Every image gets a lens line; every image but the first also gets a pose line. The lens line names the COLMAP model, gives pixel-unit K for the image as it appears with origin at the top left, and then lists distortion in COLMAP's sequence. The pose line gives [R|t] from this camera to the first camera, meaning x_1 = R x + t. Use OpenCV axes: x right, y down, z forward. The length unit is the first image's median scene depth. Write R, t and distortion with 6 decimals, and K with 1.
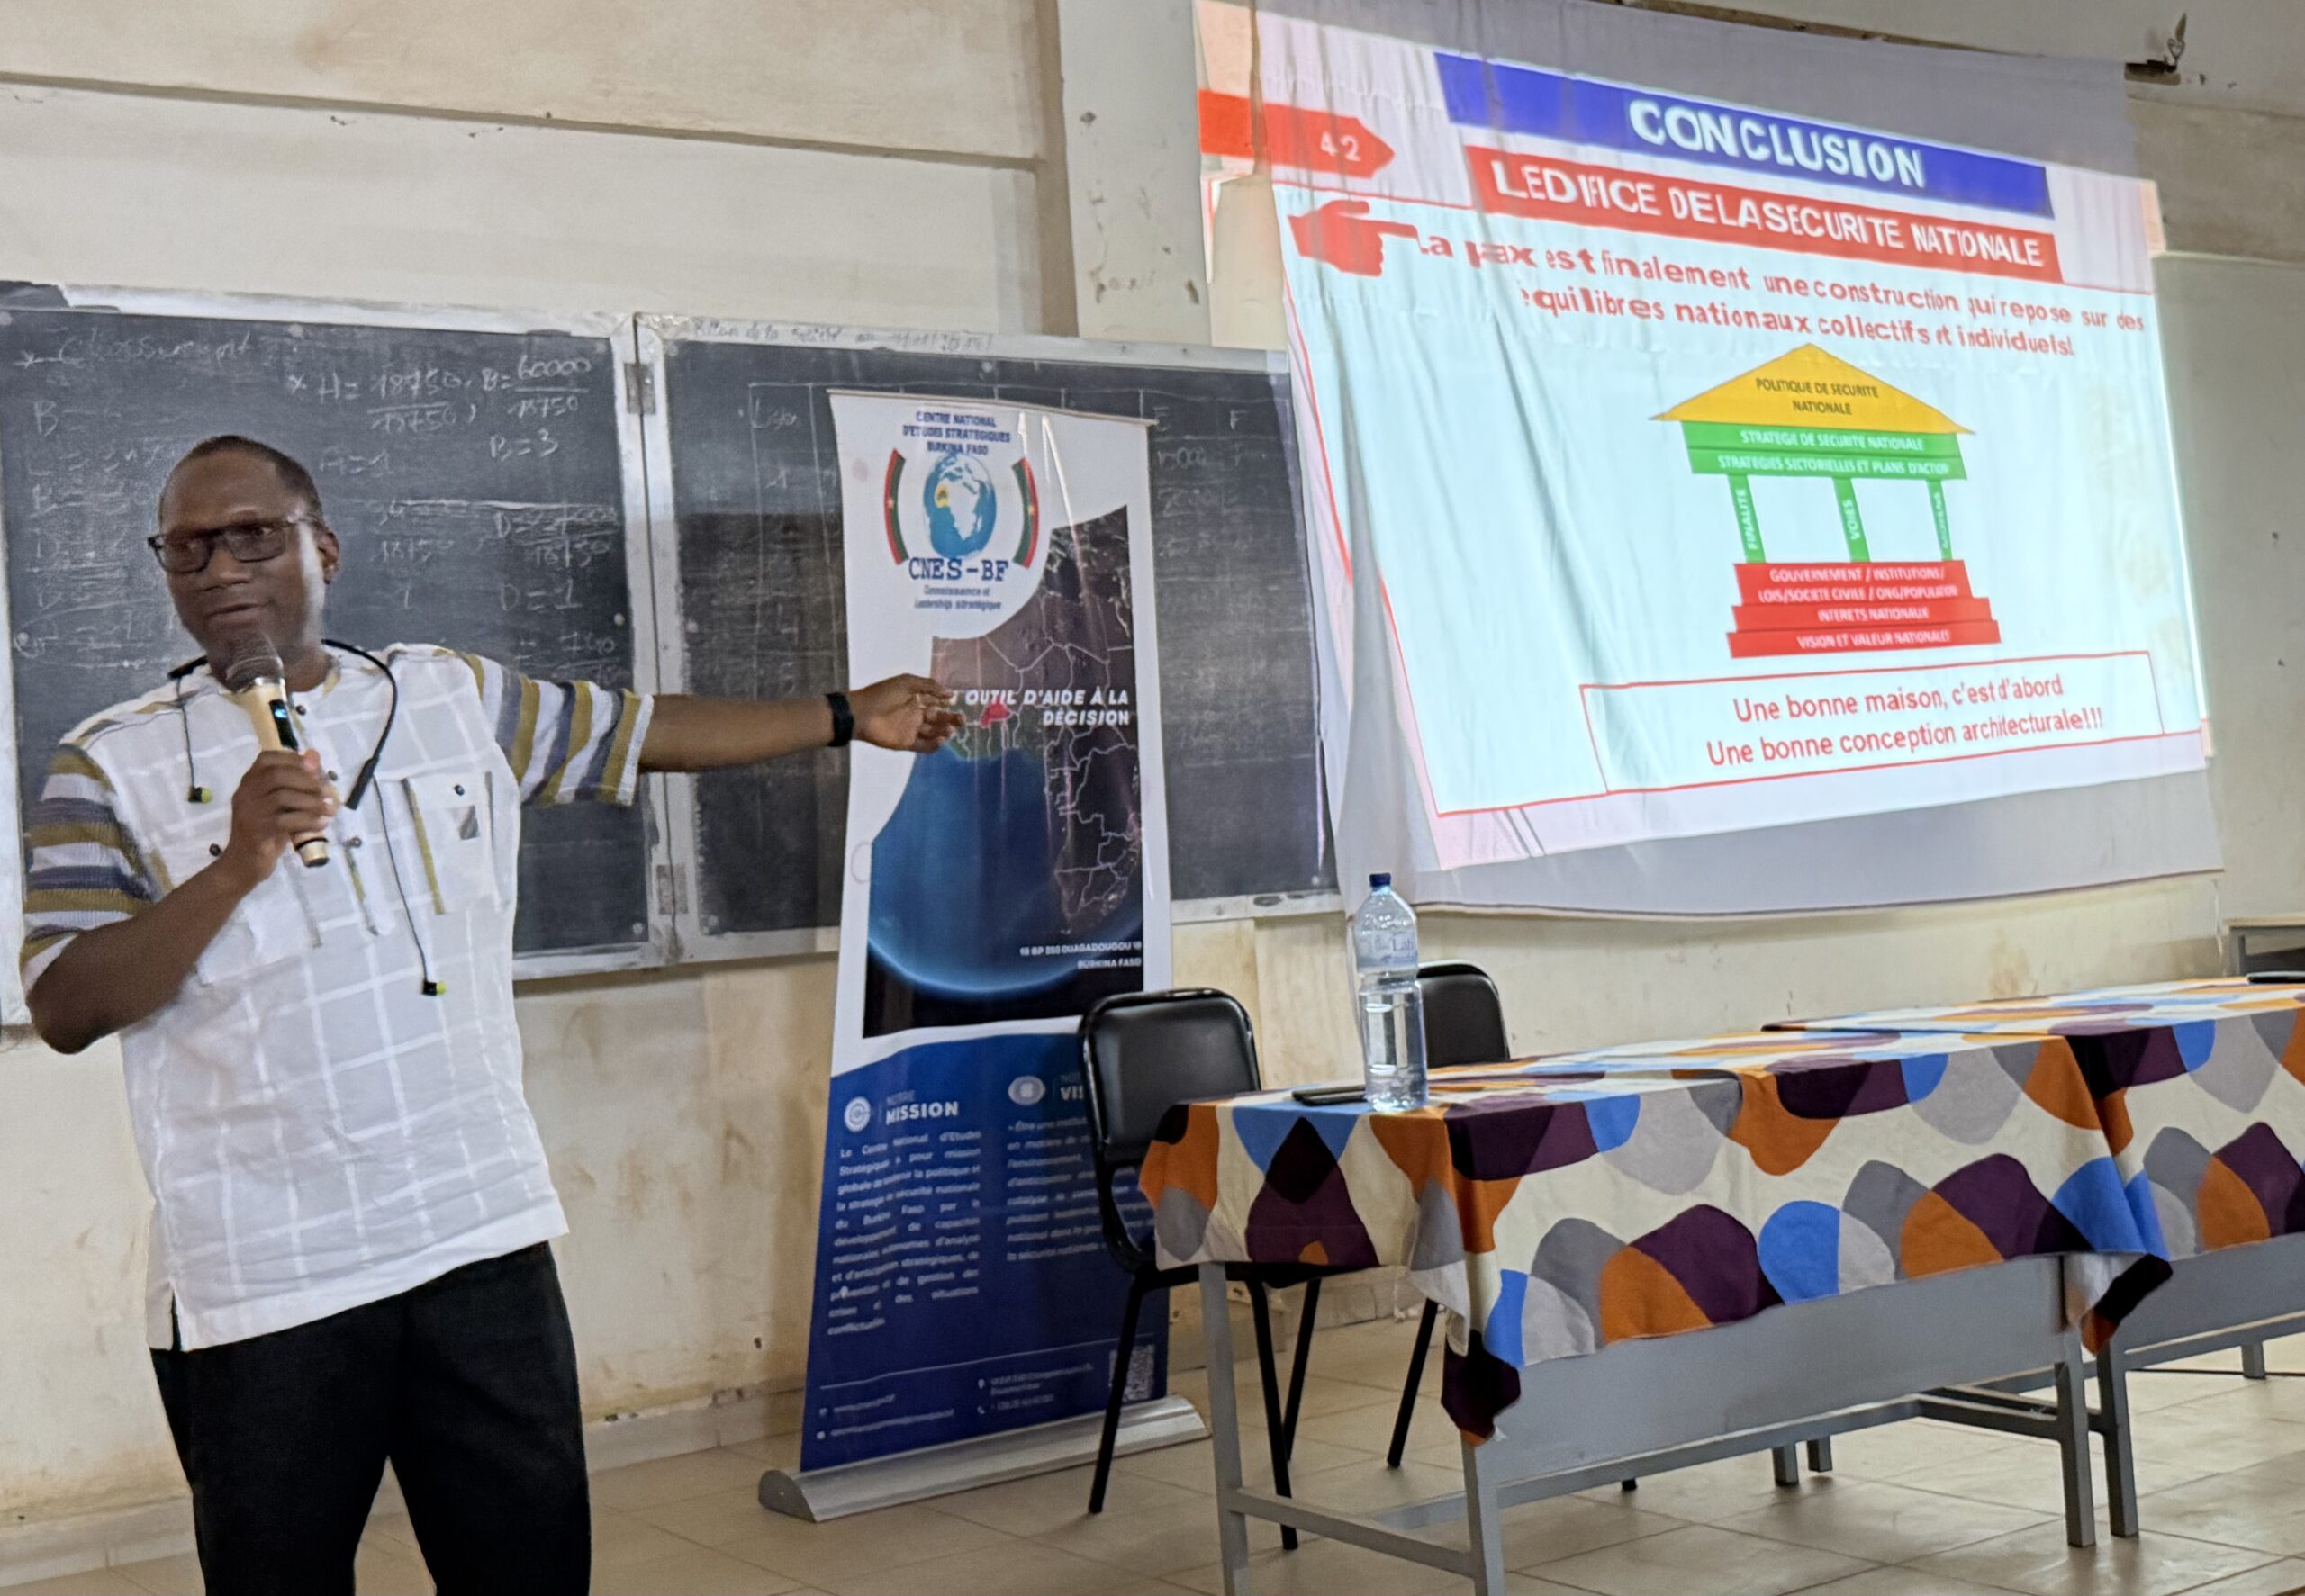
lens RADIAL K [[2891.8, 0, 1152.5], [0, 2891.8, 798.0], [0, 0, 1]] dist [0.185865, -0.364621]
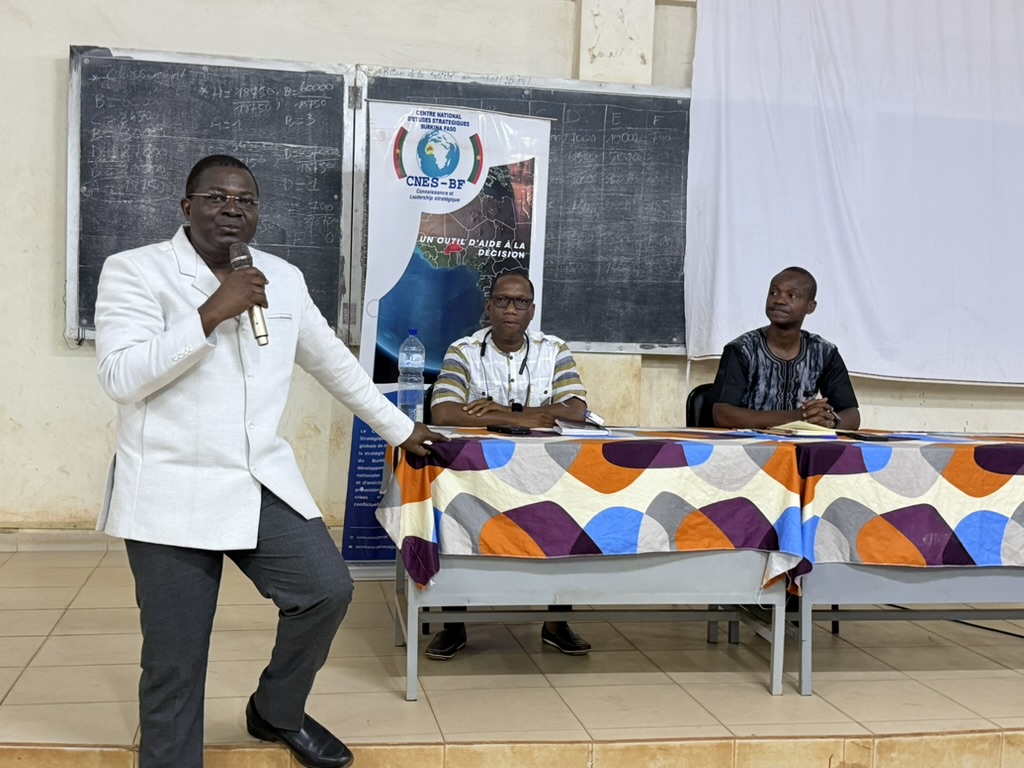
lens RADIAL K [[1262.8, 0, 512.0], [0, 1262.8, 384.0], [0, 0, 1]] dist [0.180357, -0.374871]
pose [[0.916992, 0.114605, -0.382088, 0.369308], [-0.084589, 0.991924, 0.094510, -0.021064], [0.389834, -0.054344, 0.919280, 0.102957]]
